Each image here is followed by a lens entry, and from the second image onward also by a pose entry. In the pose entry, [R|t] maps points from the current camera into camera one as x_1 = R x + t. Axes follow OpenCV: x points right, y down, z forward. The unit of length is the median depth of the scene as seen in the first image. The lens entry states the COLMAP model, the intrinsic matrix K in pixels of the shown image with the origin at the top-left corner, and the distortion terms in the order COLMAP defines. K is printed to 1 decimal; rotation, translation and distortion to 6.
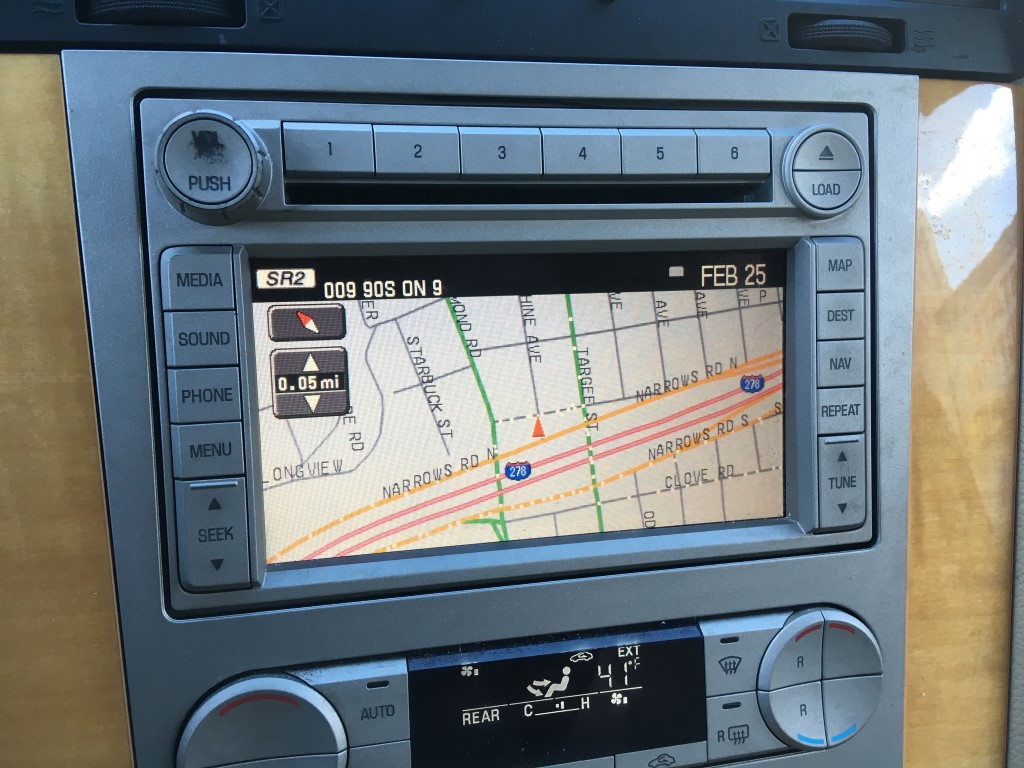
lens RADIAL K [[846.2, 0, 507.8], [0, 846.2, 381.3], [0, 0, 1]] dist [0.097692, -0.137459]
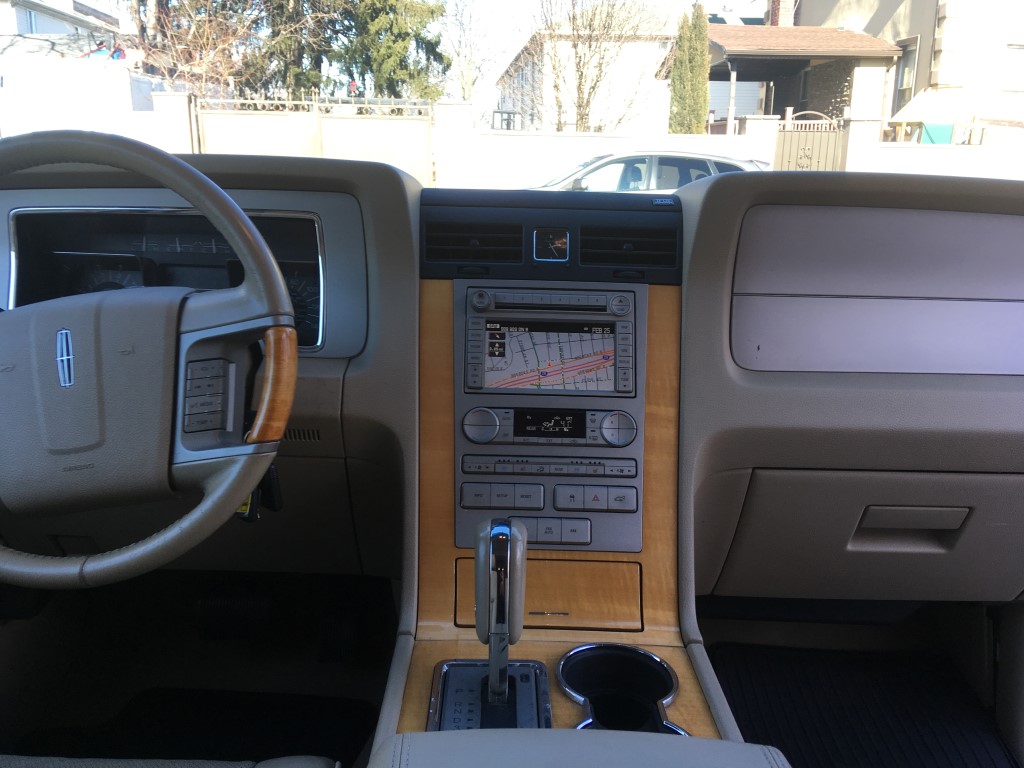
lens RADIAL K [[846.2, 0, 510.2], [0, 846.2, 383.4], [0, 0, 1]] dist [0.097692, -0.137459]
pose [[0.978634, 0.018208, -0.204804, 0.714933], [-0.069716, 0.966451, -0.247210, 1.214684], [0.193432, 0.256206, 0.947071, -2.997311]]
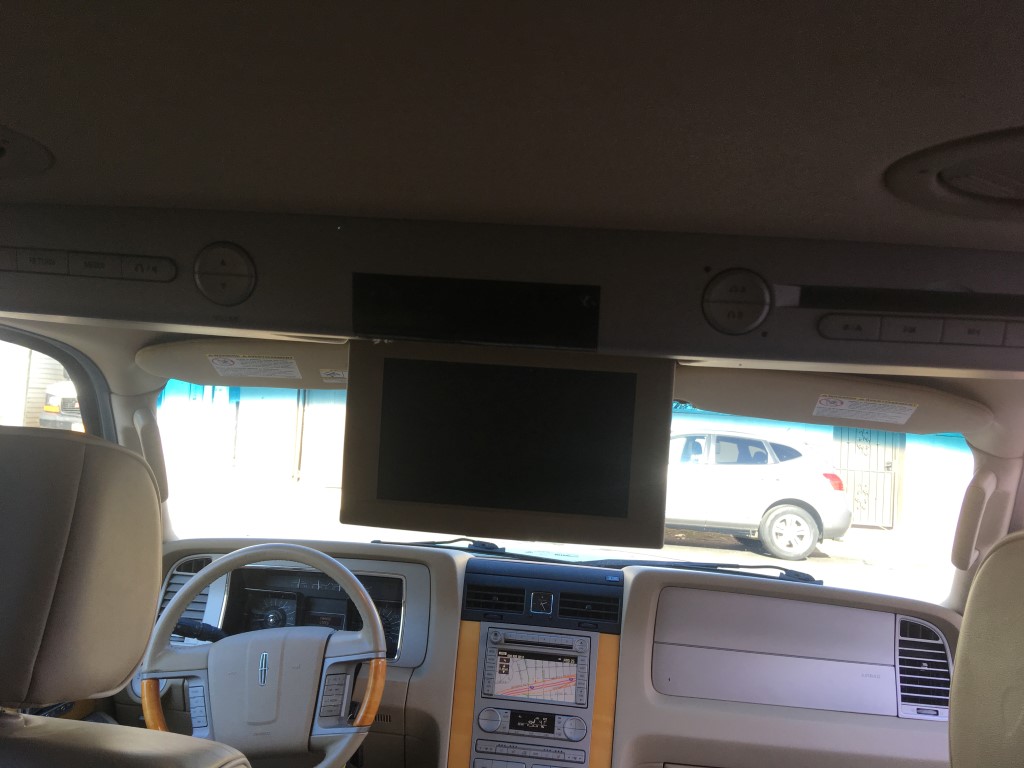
lens RADIAL K [[846.2, 0, 518.1], [0, 846.2, 378.0], [0, 0, 1]] dist [0.097692, -0.137459]
pose [[0.958978, -0.001607, -0.283475, 1.860804], [-0.148319, 0.849346, -0.506569, 1.495435], [0.241582, 0.527834, 0.814266, -5.906575]]
